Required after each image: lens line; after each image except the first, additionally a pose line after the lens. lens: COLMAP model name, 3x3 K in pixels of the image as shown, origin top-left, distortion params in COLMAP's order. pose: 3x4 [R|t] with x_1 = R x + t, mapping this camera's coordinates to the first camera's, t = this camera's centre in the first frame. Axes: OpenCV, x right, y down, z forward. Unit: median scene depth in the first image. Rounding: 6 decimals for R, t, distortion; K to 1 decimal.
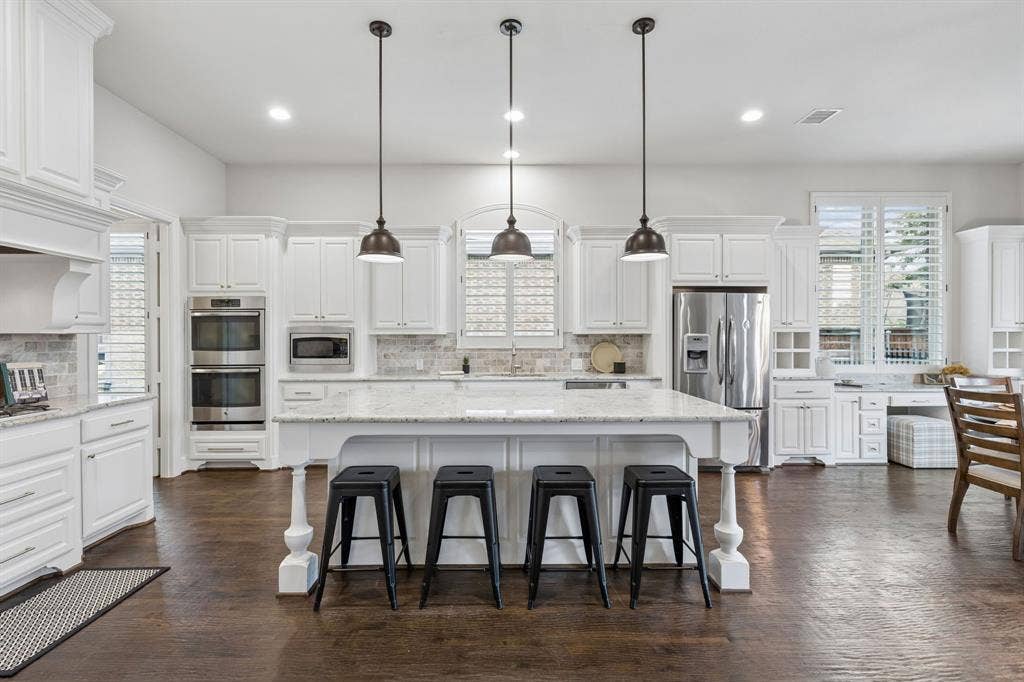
lens RADIAL K [[465.5, 0, 509.6], [0, 465.5, 338.8], [0, 0, 1]] dist [0.006158, -0.000441]
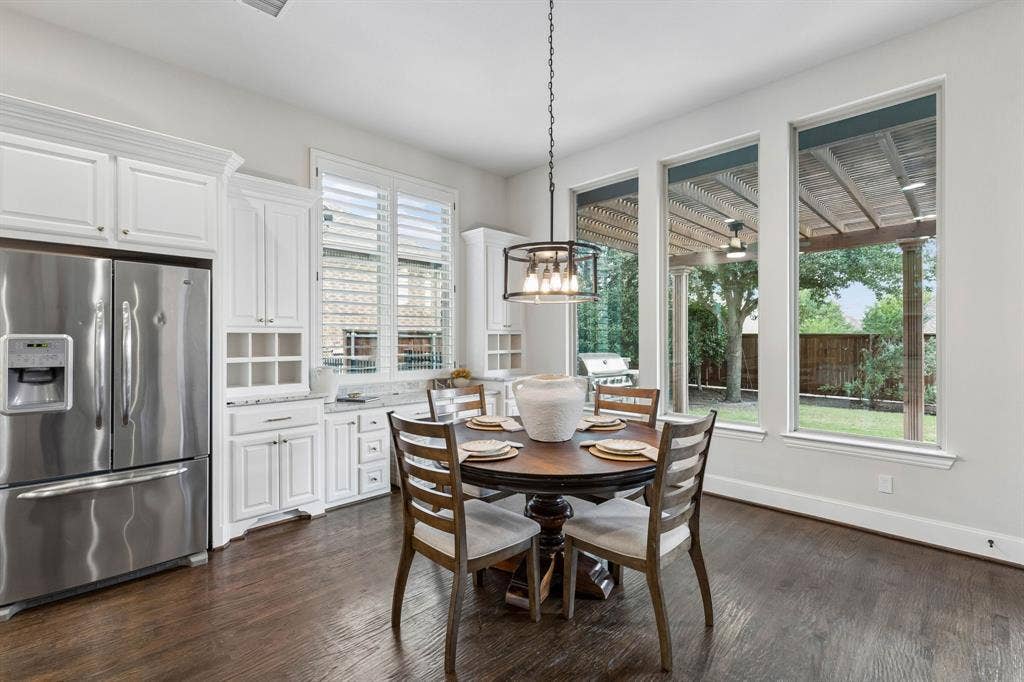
lens RADIAL K [[465.5, 0, 509.6], [0, 465.5, 338.8], [0, 0, 1]] dist [0.006158, -0.000441]
pose [[0.718730, -0.001739, 0.695287, 0.389299], [0.006420, 0.999971, -0.004135, -0.000310], [-0.695260, 0.007436, 0.718720, 0.260993]]
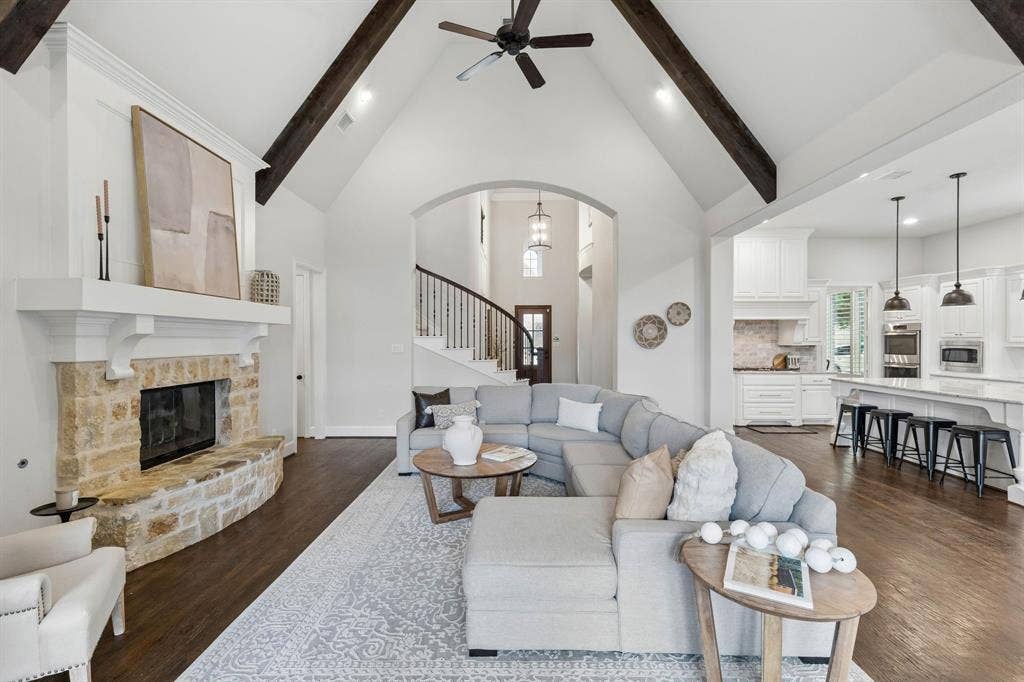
lens RADIAL K [[465.5, 0, 509.6], [0, 465.5, 338.8], [0, 0, 1]] dist [0.006158, -0.000441]
pose [[-0.033808, -0.000620, -0.999428, 1.101527], [-0.005145, 0.999987, -0.000446, -0.024321], [0.999415, 0.005127, -0.033811, -0.371895]]
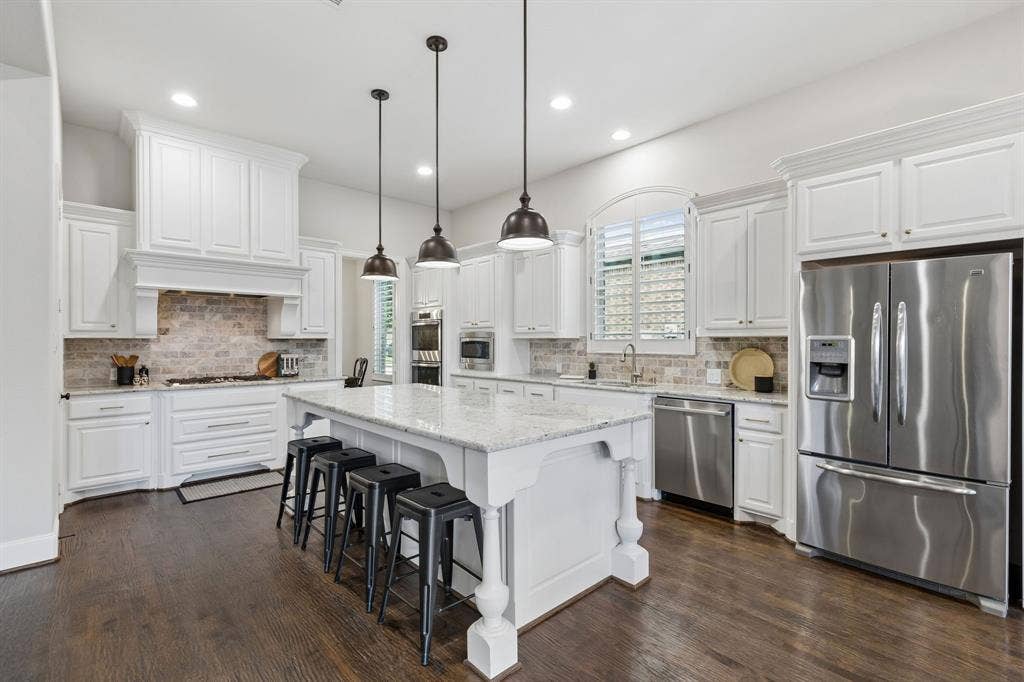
lens RADIAL K [[462.2, 0, 512.0], [0, 462.2, 341.0], [0, 0, 1]] dist [0.002290, -0.000364]
pose [[0.663541, 0.000357, -0.748140, 0.541713], [-0.003666, 0.999989, -0.002775, -0.000236], [0.748131, 0.004584, 0.663535, 0.265120]]
